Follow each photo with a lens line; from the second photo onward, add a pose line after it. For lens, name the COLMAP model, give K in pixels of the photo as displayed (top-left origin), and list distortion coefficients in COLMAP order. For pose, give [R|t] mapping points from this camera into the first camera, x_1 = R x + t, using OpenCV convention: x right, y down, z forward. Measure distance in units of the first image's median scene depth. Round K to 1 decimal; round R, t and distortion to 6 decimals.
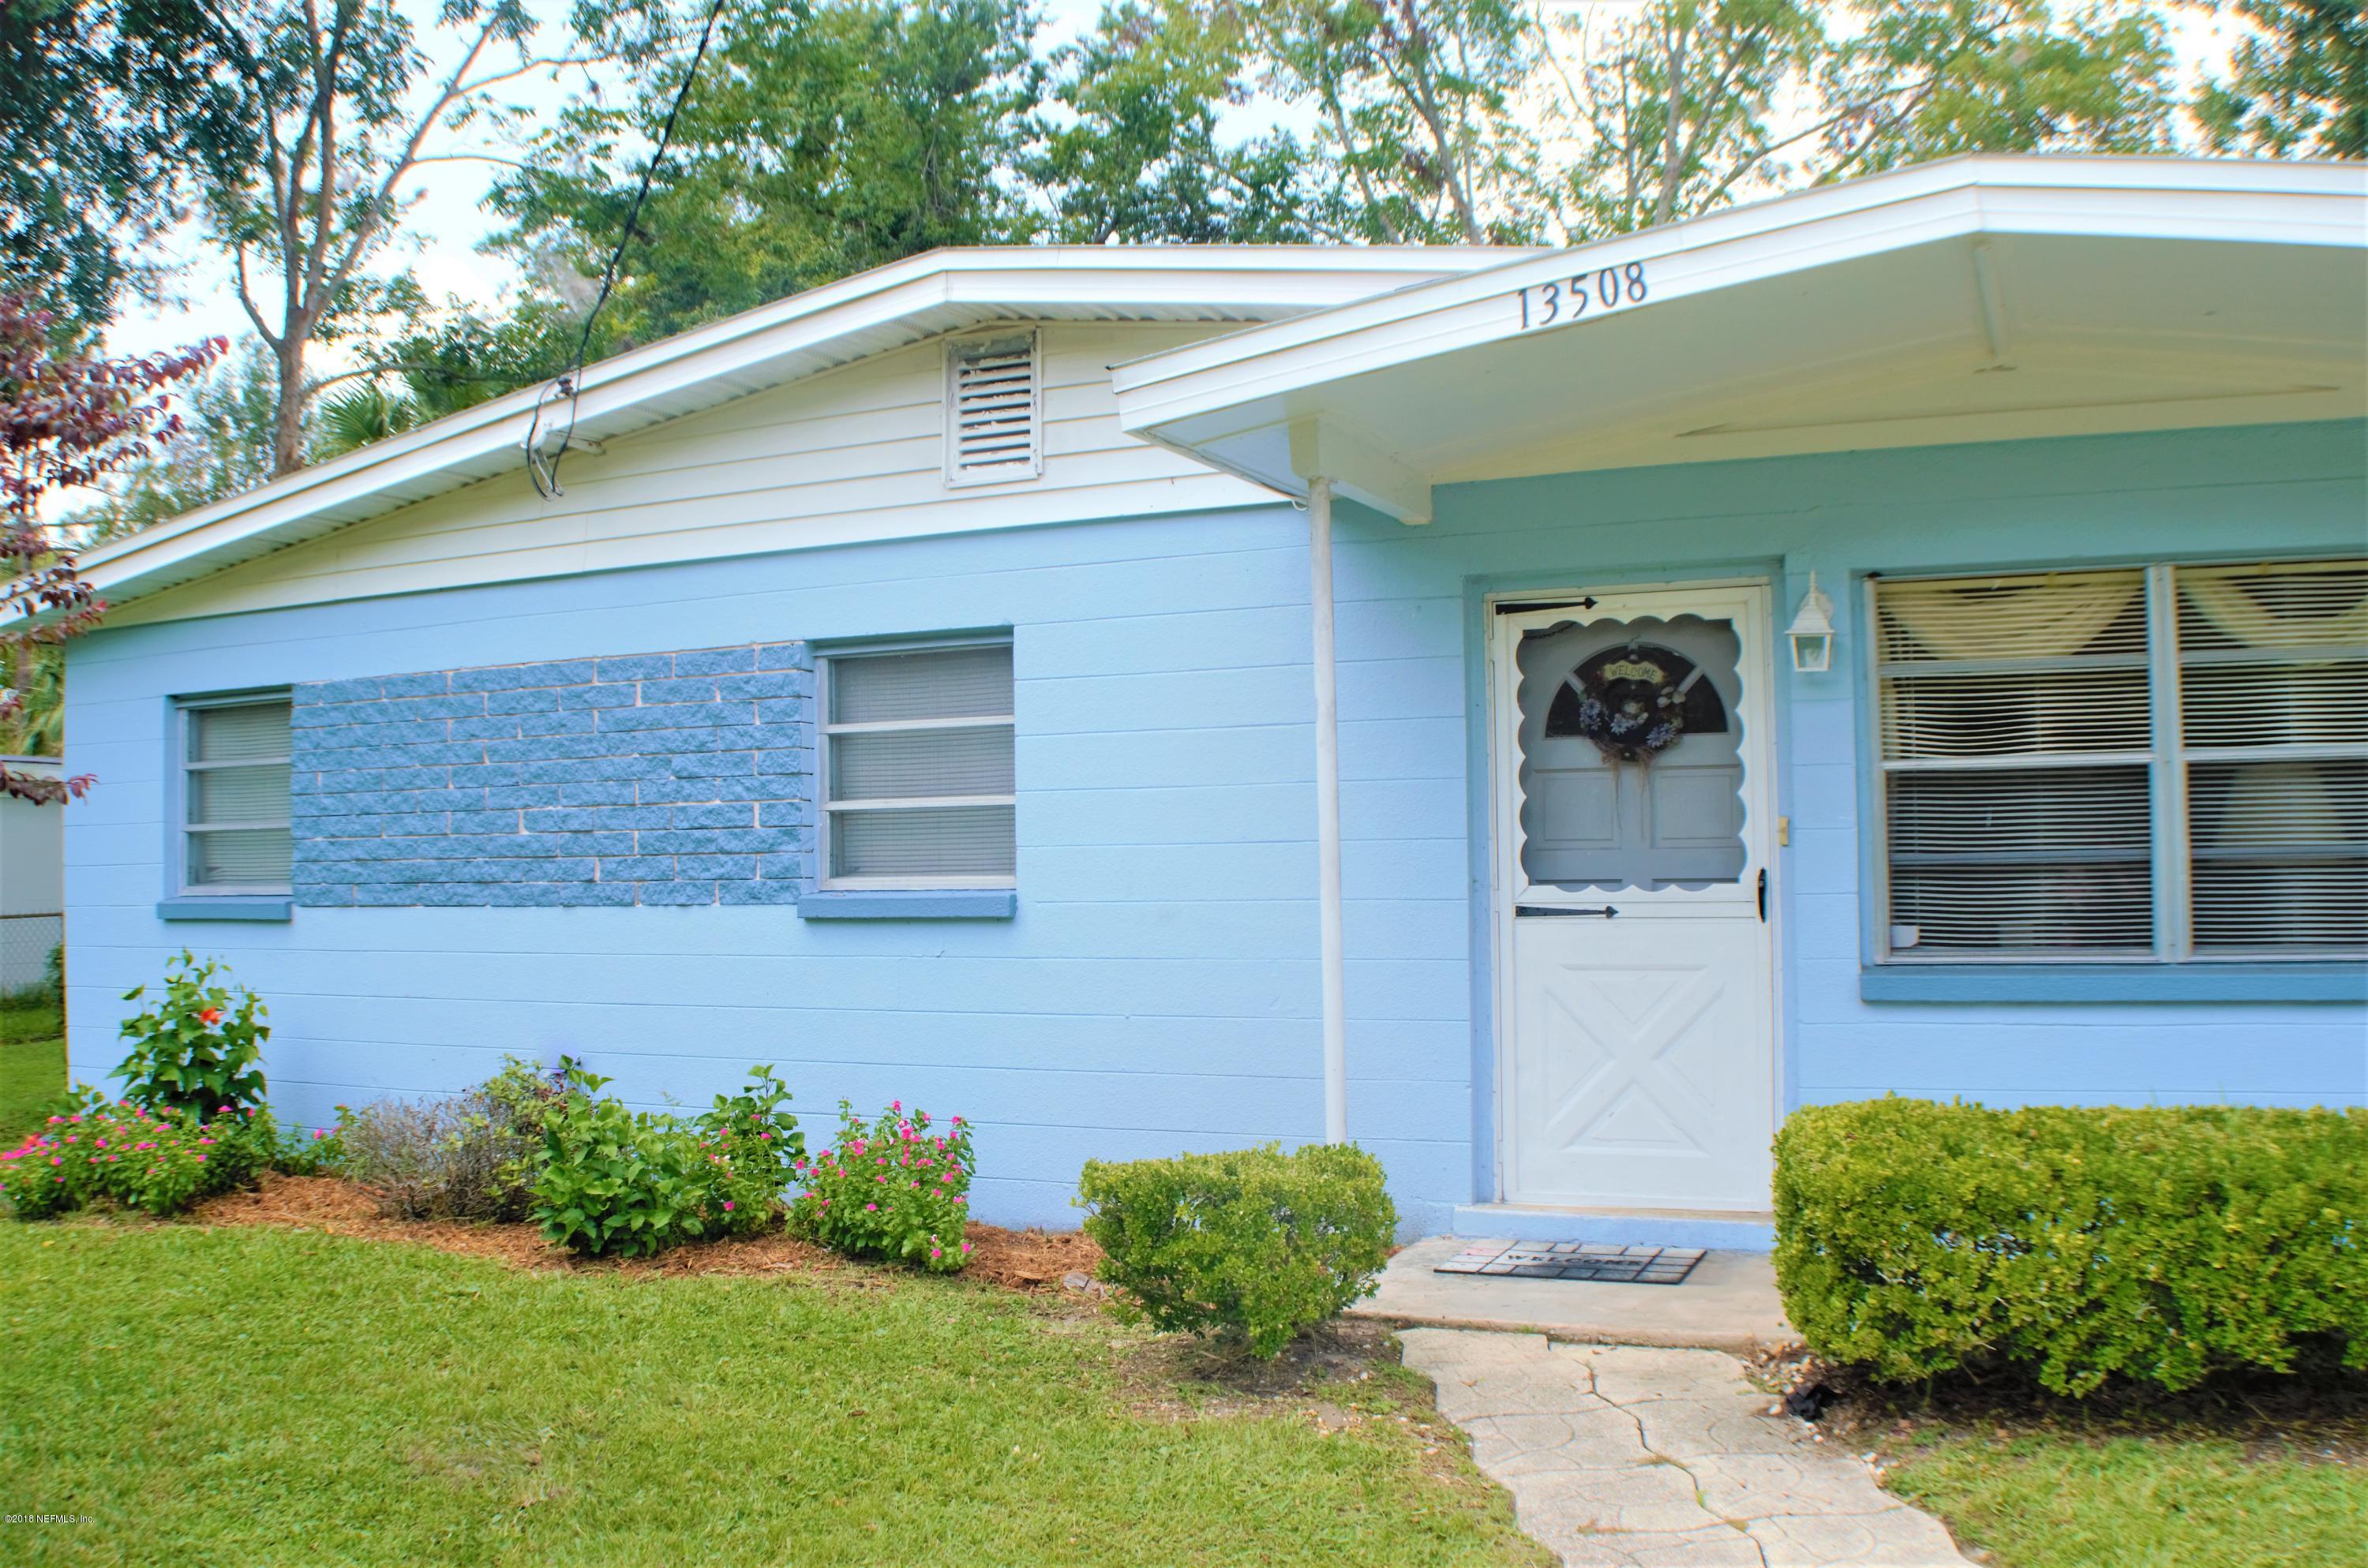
lens RADIAL K [[2127.0, 0, 1184.0], [0, 2127.0, 784.0], [0, 0, 1]] dist [-0.165107, 0.002185]
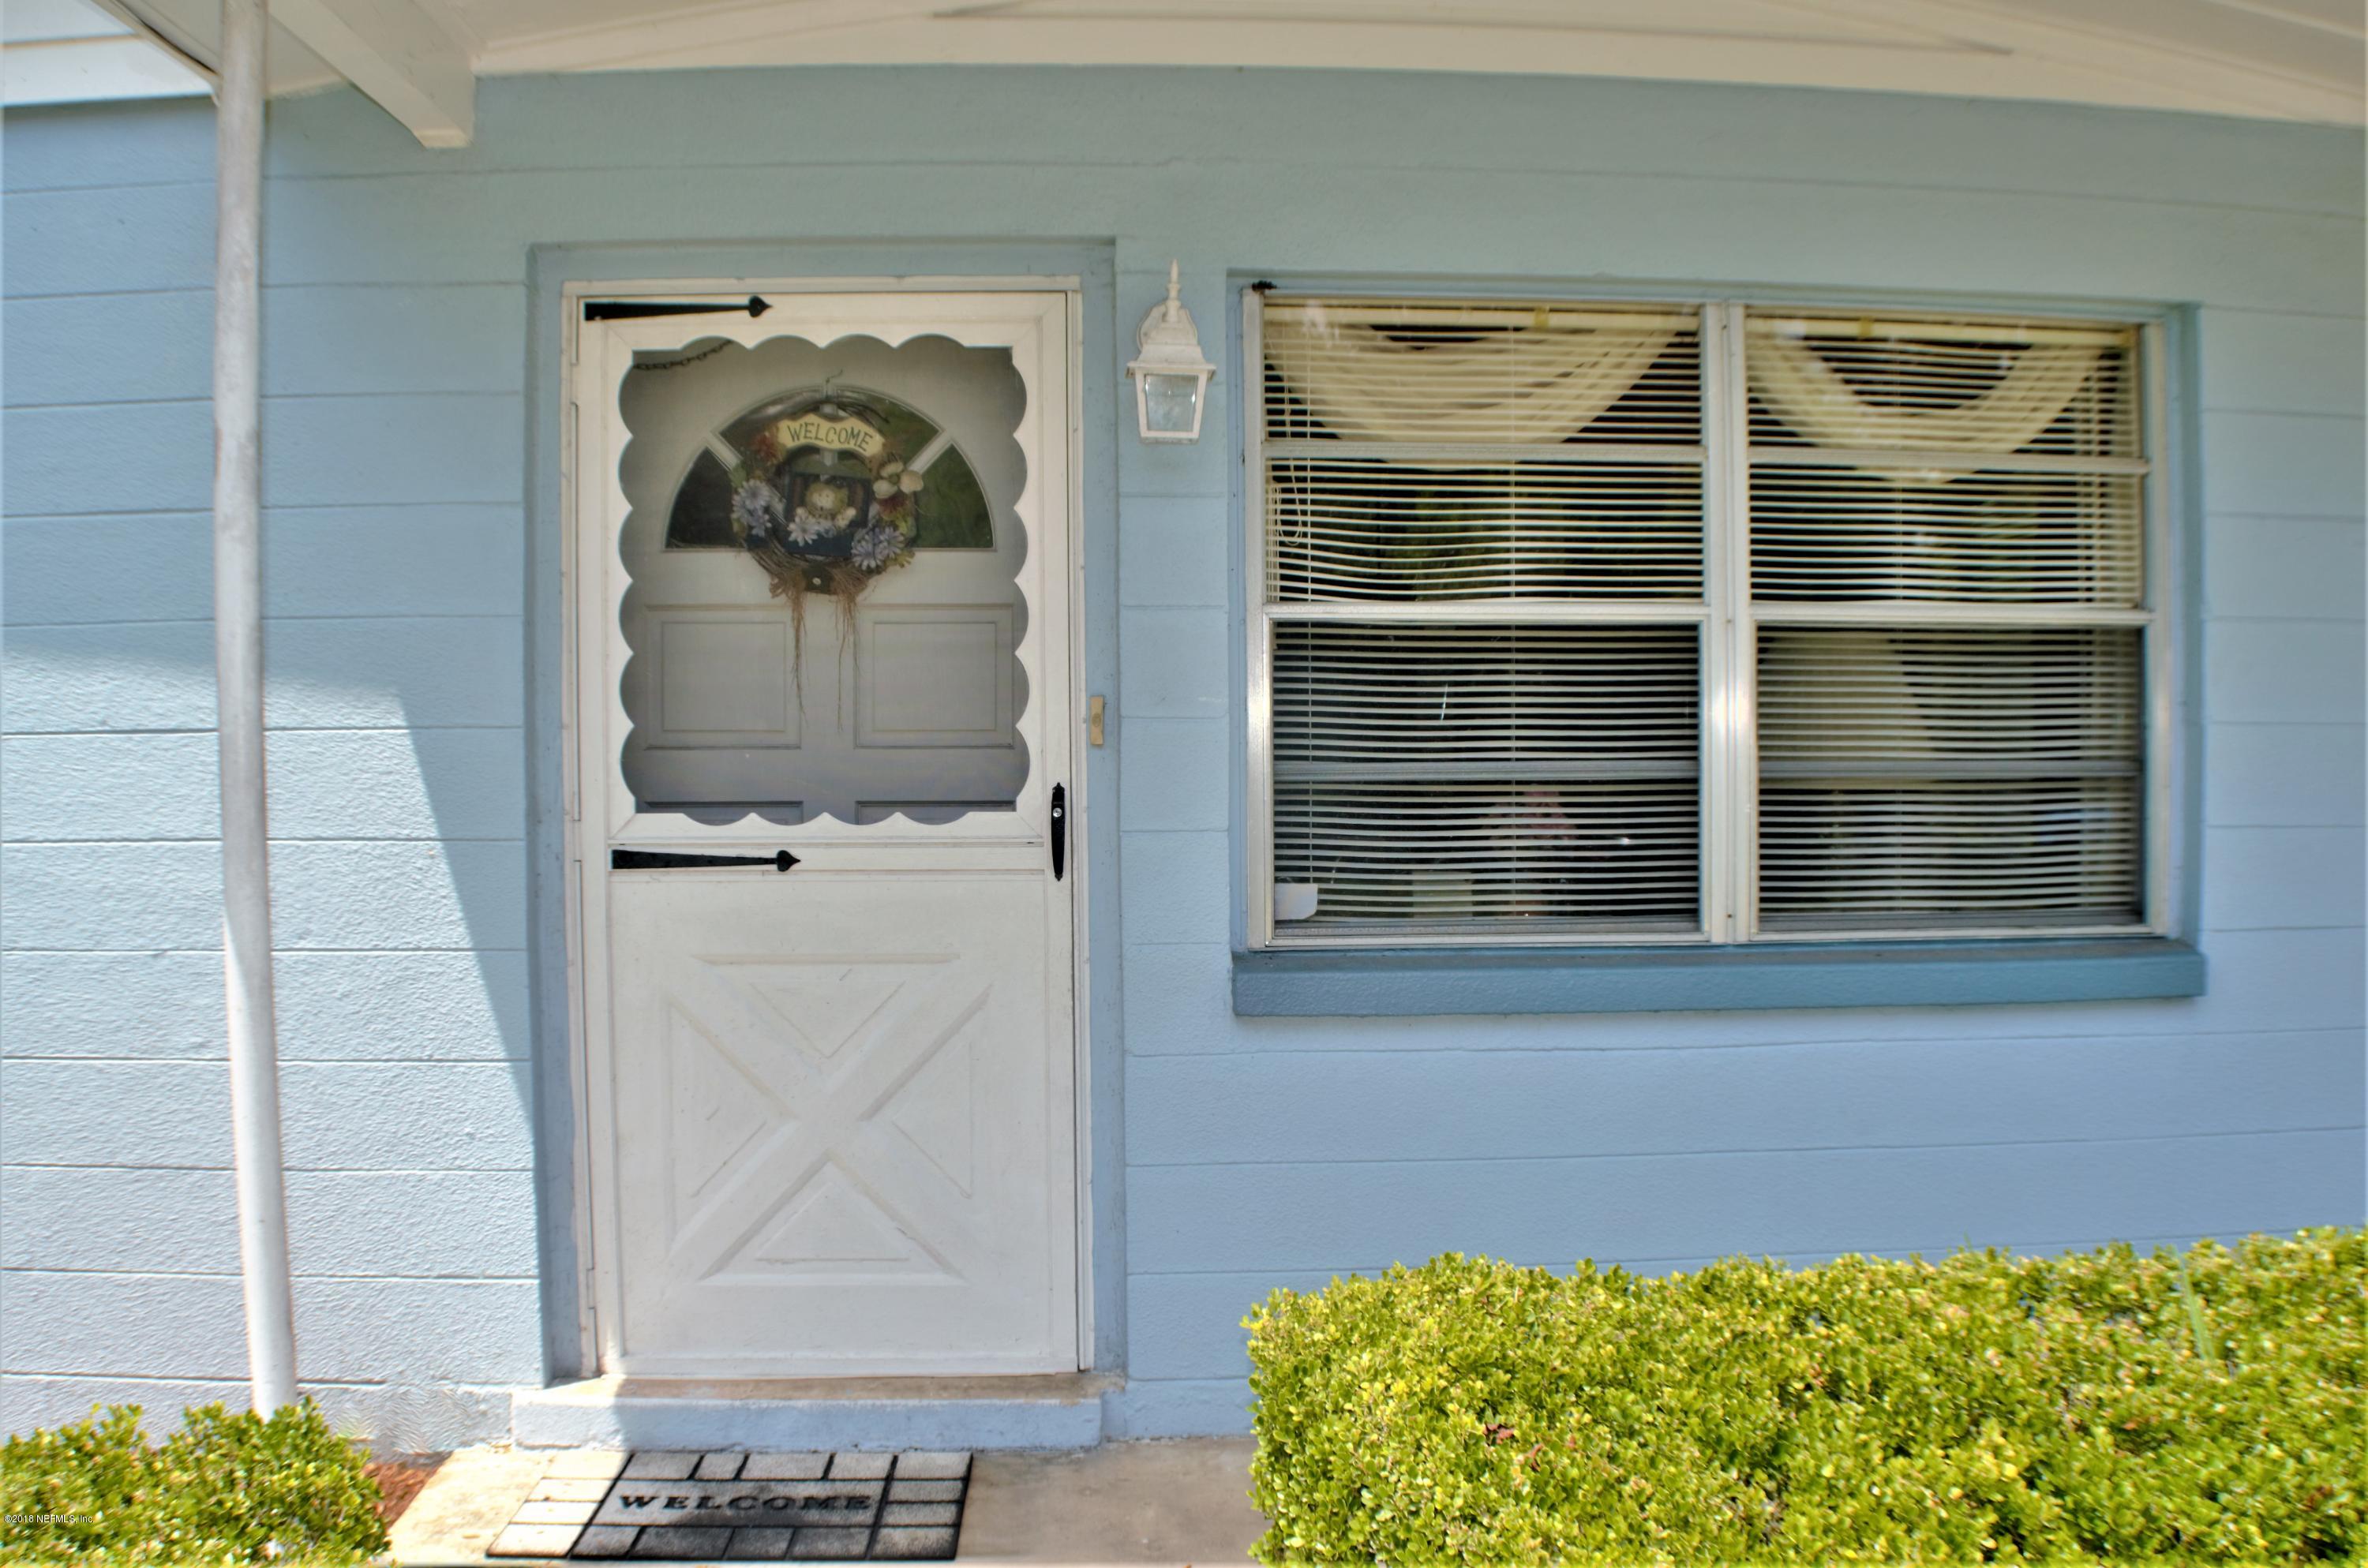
lens RADIAL K [[2127.0, 0, 1184.0], [0, 2127.0, 784.0], [0, 0, 1]] dist [-0.165107, 0.002185]
pose [[0.889534, -0.005590, 0.456835, 0.039560], [-0.024388, 0.997918, 0.059700, 0.004093], [-0.456217, -0.064247, 0.887546, 0.456030]]
